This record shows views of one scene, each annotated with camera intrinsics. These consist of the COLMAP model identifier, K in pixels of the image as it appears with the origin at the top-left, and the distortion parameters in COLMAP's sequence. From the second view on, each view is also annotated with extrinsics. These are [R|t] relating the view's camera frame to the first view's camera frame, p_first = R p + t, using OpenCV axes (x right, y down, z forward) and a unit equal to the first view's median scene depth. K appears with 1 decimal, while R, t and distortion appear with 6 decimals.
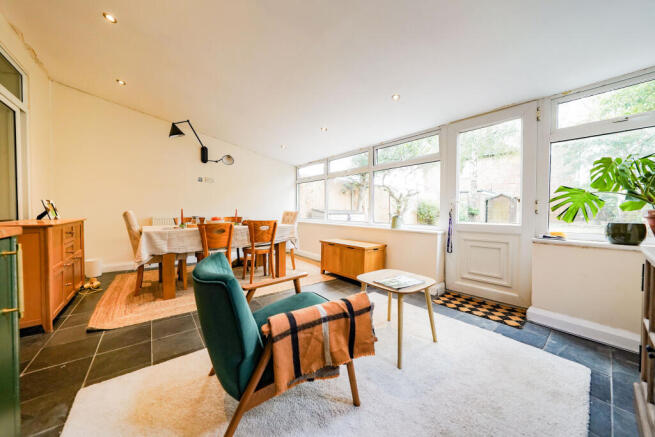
lens RADIAL K [[221.4, 0, 325.0], [0, 221.4, 217.2], [0, 0, 1]] dist [-0.000300, 0.000052]
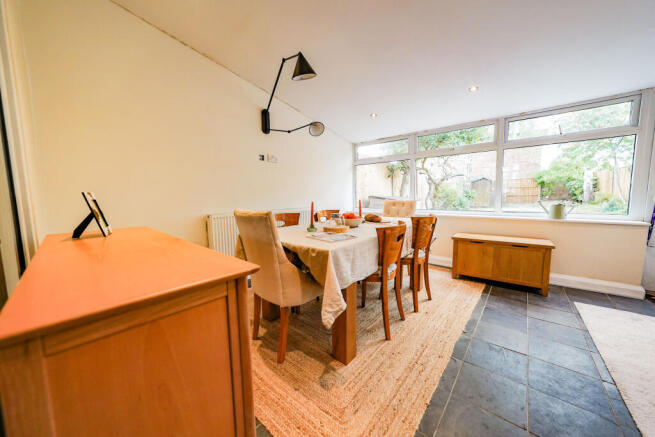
lens RADIAL K [[221.4, 0, 331.0], [0, 221.4, 217.9], [0, 0, 1]] dist [-0.000300, 0.000052]
pose [[0.980493, -0.041954, 0.192024, -0.590146], [0.028177, 0.996866, 0.073925, -0.033111], [-0.194523, -0.067072, 0.978602, 0.323429]]
